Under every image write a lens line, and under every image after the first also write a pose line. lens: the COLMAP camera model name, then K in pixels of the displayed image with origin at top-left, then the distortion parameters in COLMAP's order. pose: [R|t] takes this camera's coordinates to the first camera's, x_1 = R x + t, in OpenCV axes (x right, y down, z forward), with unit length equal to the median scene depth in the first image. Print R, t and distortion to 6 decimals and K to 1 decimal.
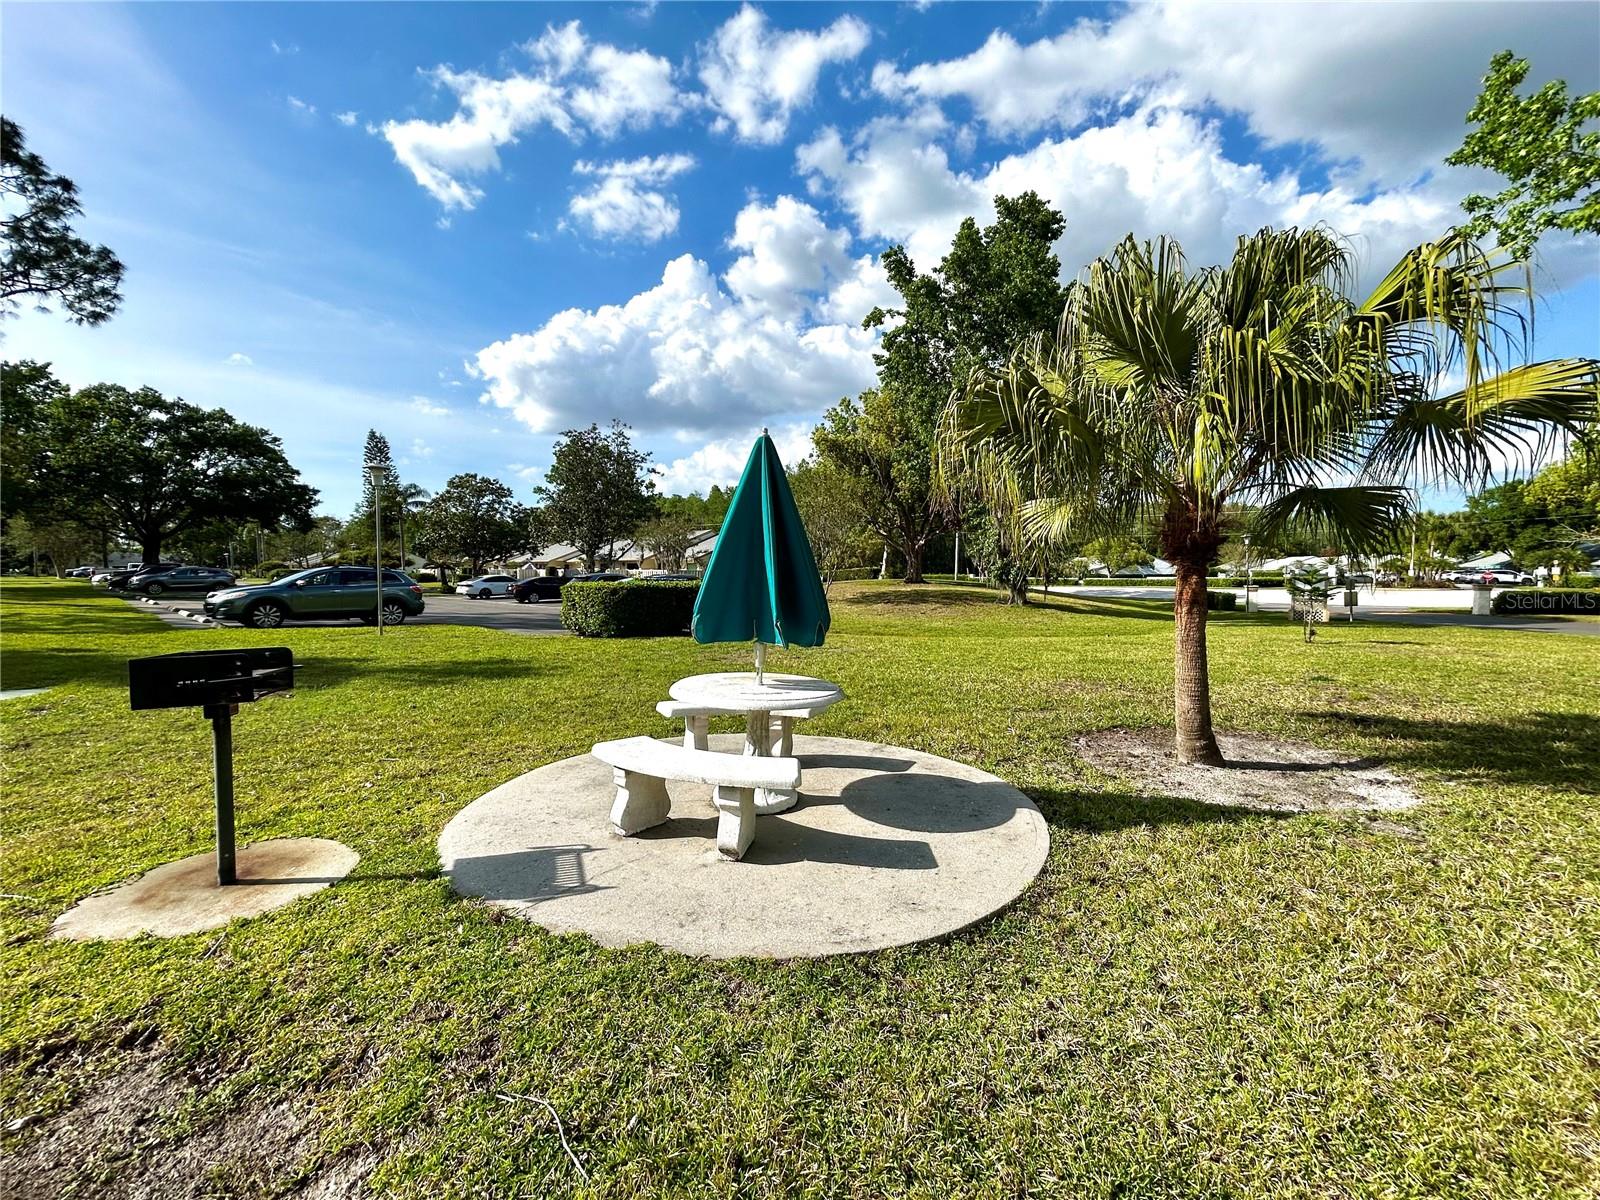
lens RADIAL K [[640.9, 0, 790.1], [0, 640.9, 593.1], [0, 0, 1]] dist [-0.002566, 0.001427]
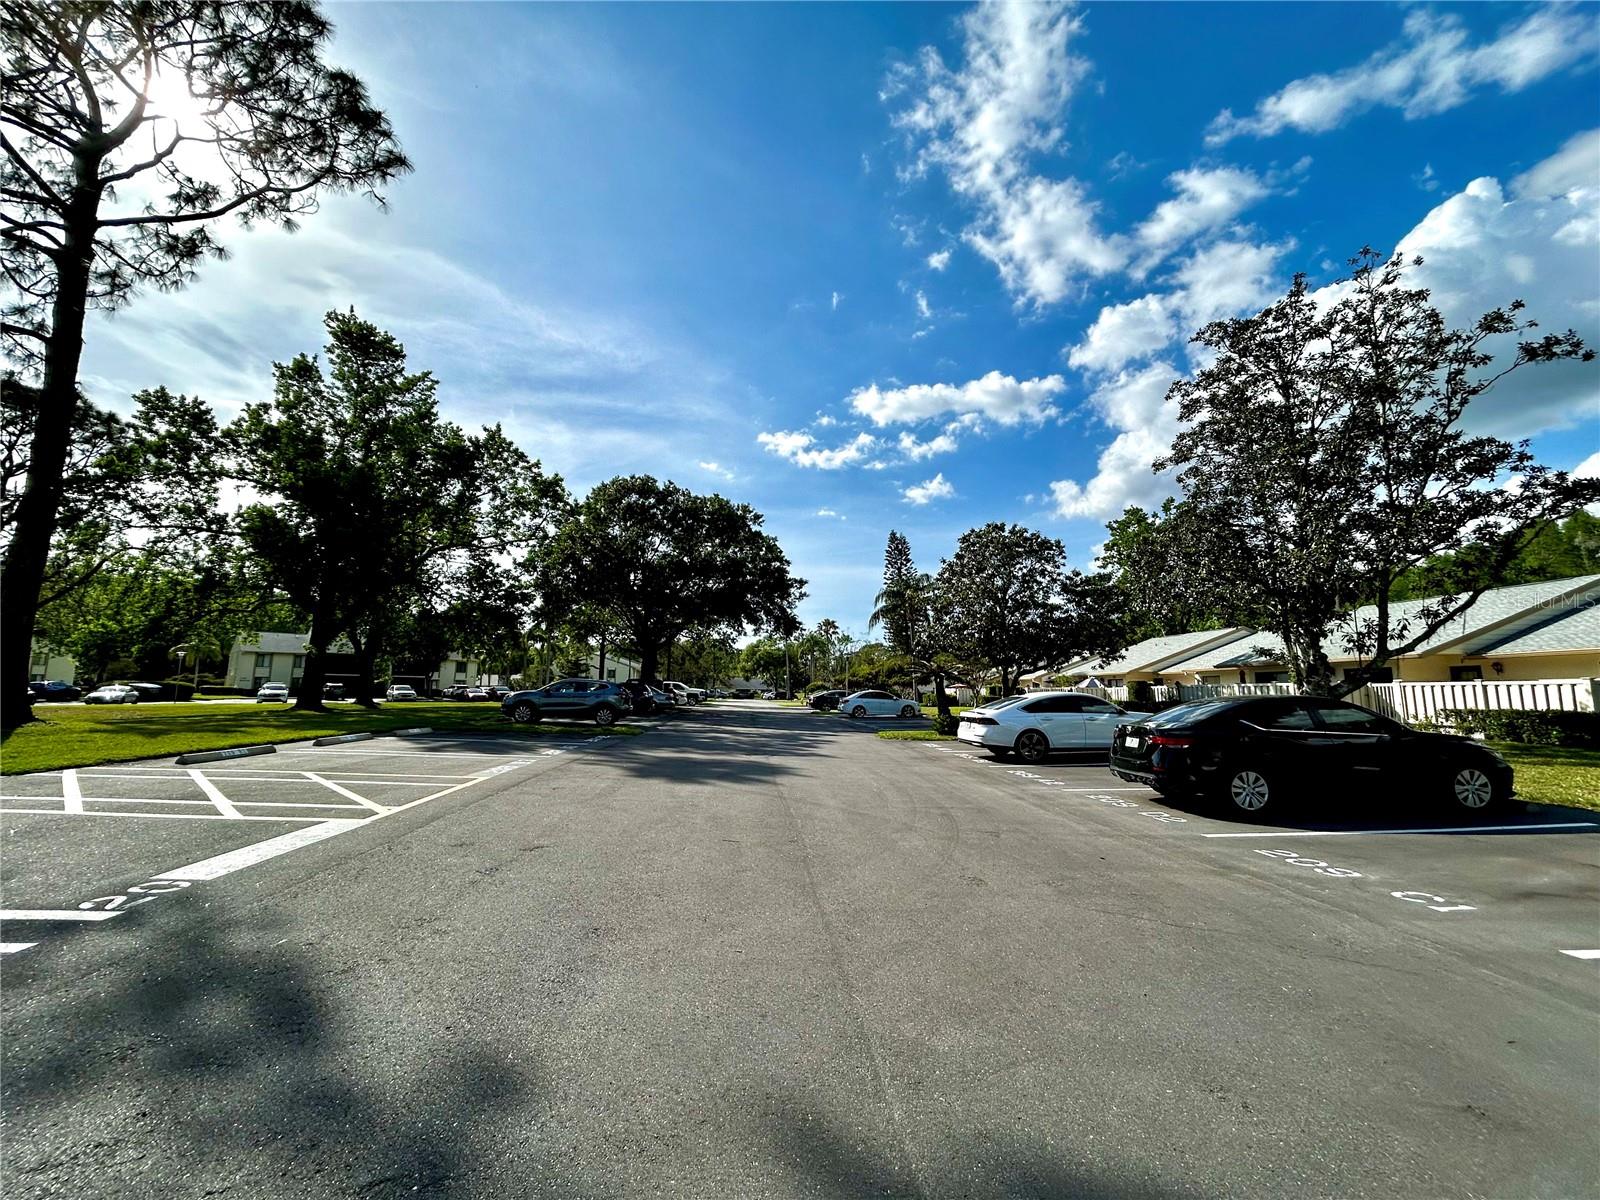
lens RADIAL K [[640.9, 0, 790.1], [0, 640.9, 600.9], [0, 0, 1]] dist [-0.002566, 0.001427]
pose [[0.709098, -0.097425, -0.698347, -0.223055], [-0.029729, 0.985397, -0.167657, -0.010045], [0.704483, 0.139646, 0.695846, 0.458627]]
